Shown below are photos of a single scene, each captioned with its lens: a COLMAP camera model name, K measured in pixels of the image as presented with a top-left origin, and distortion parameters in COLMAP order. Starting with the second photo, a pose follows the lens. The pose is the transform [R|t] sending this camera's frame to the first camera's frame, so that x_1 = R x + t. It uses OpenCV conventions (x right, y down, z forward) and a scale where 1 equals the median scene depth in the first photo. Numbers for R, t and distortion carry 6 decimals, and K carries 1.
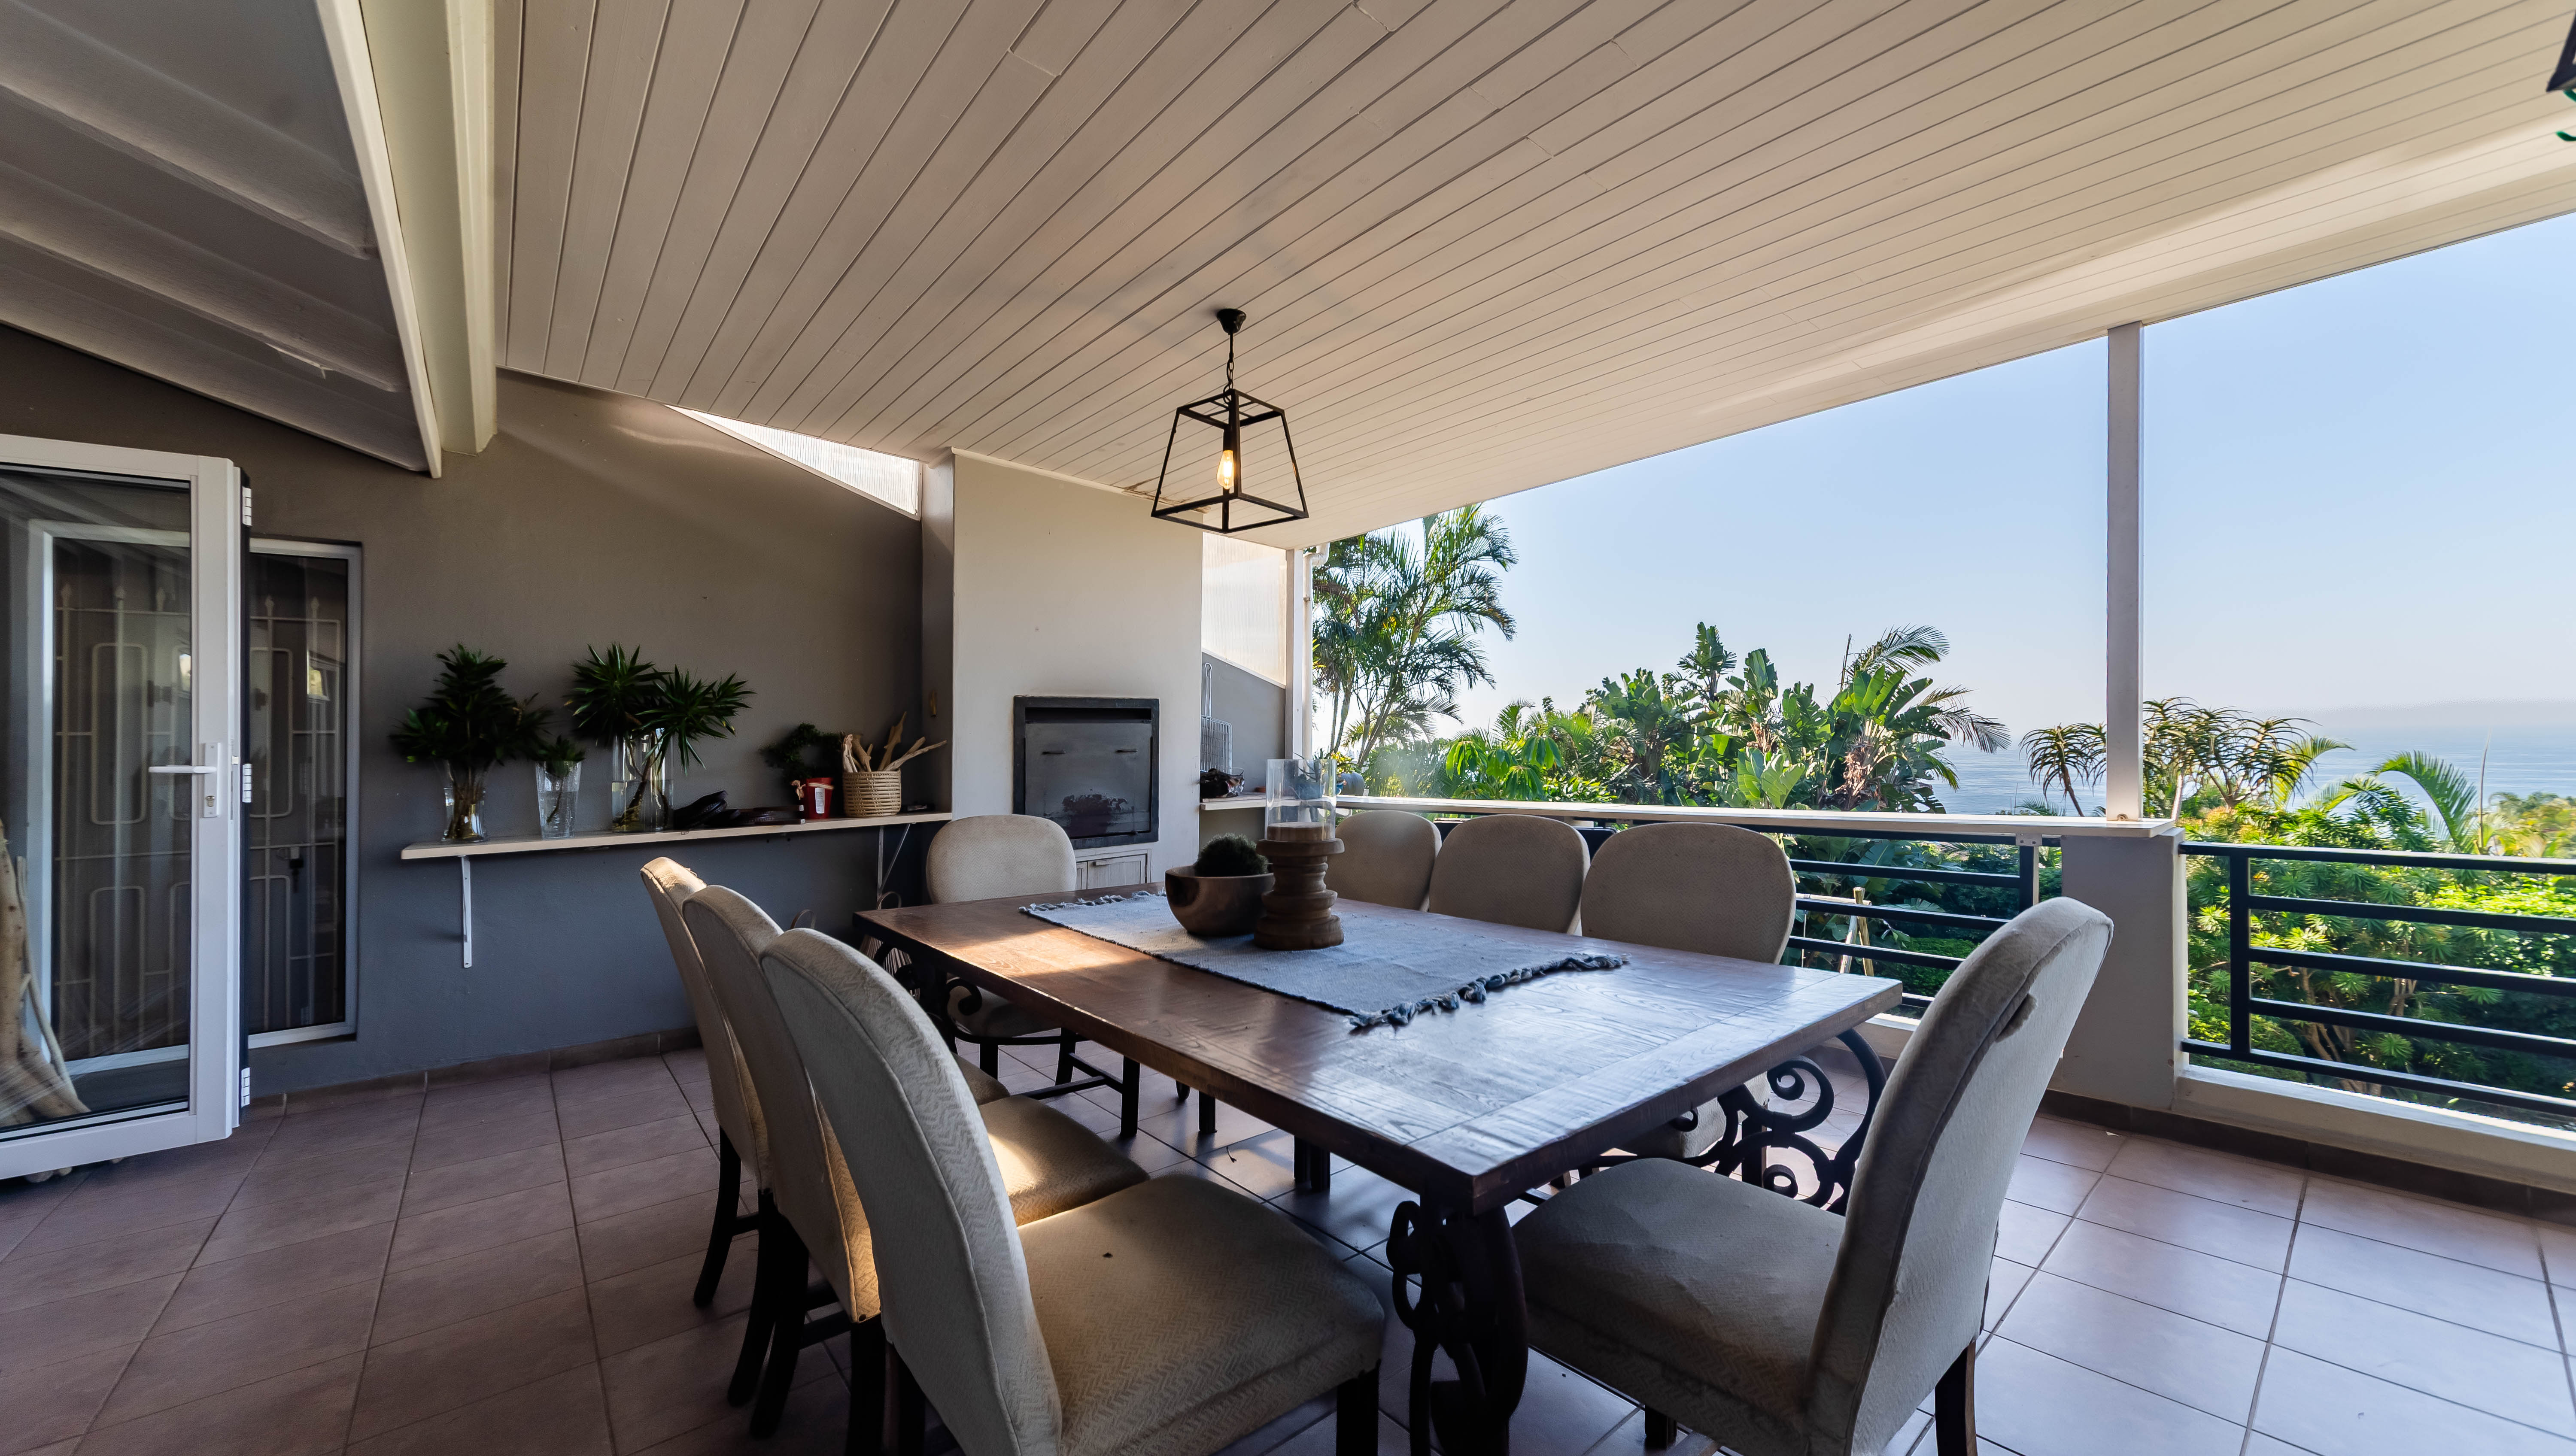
lens RADIAL K [[935.5, 0, 1264.3], [0, 935.5, 748.1], [0, 0, 1]] dist [-0.002562, 0.000333]
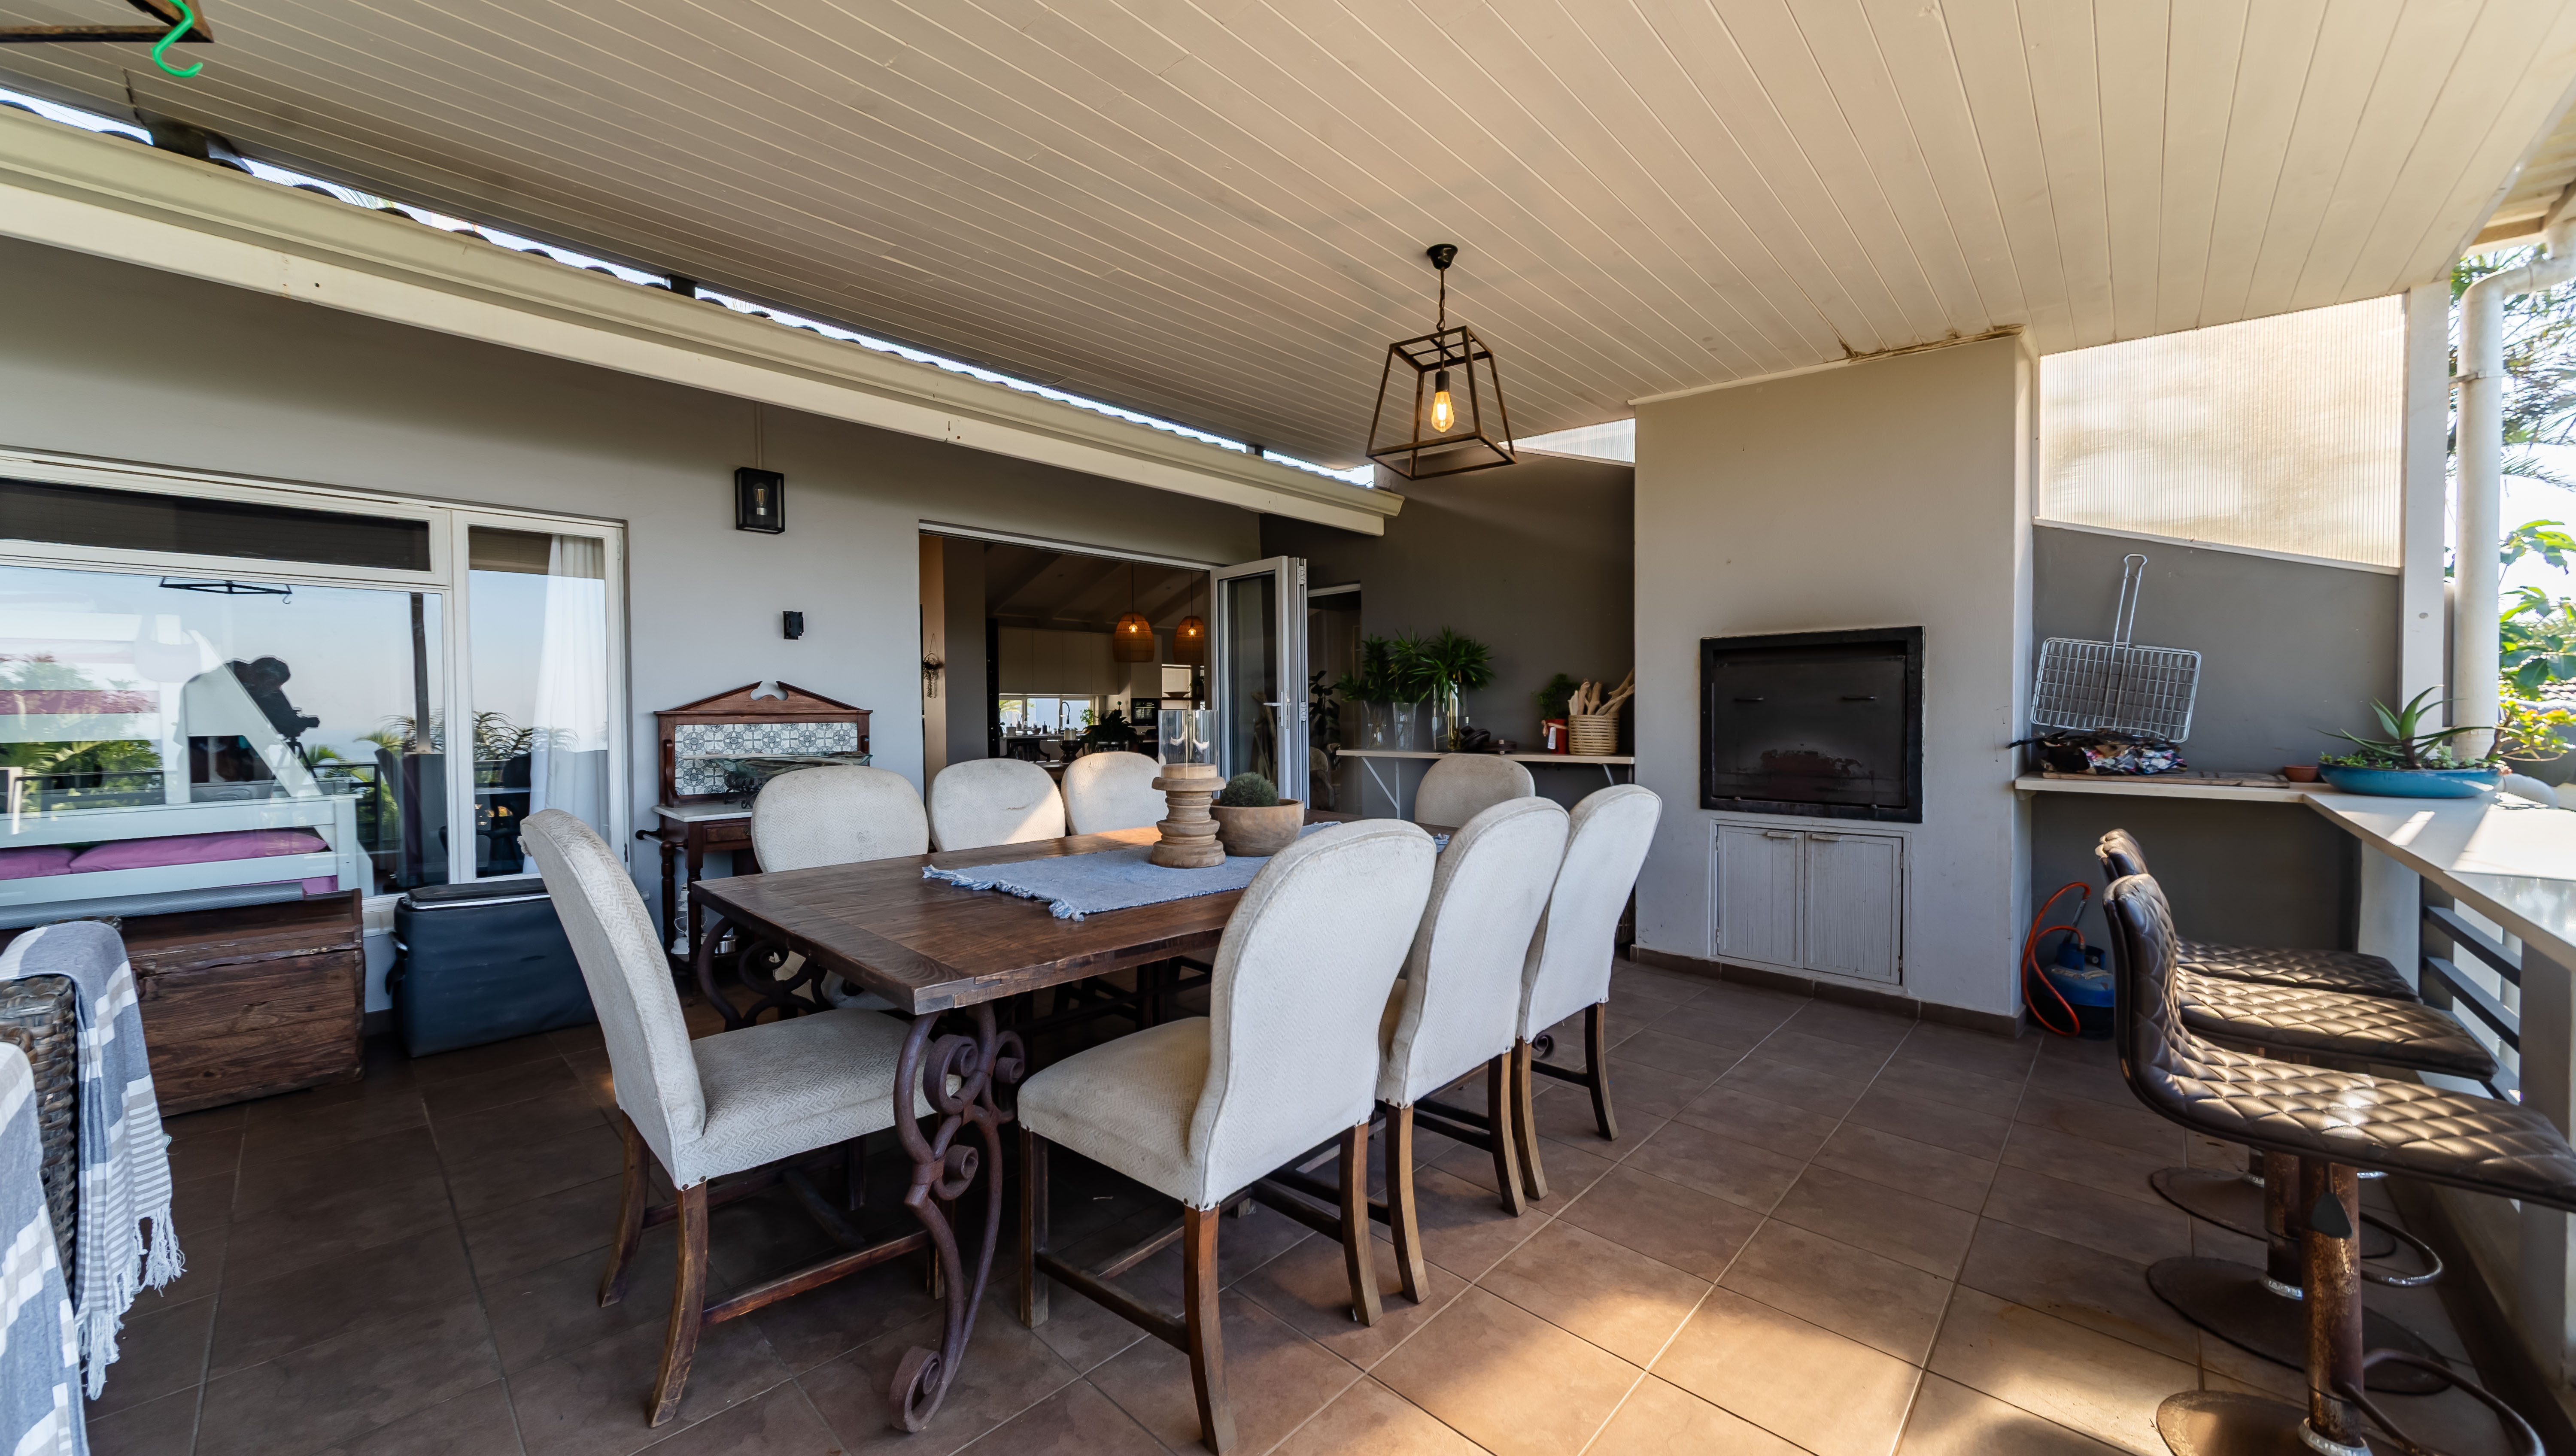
lens RADIAL K [[935.5, 0, 1293.7], [0, 935.5, 731.4], [0, 0, 1]] dist [-0.002562, 0.000333]
pose [[0.117334, 0.044391, -0.992100, 0.651333], [0.007531, 0.998932, 0.045587, -0.009153], [0.993064, -0.012821, 0.116875, 0.523793]]
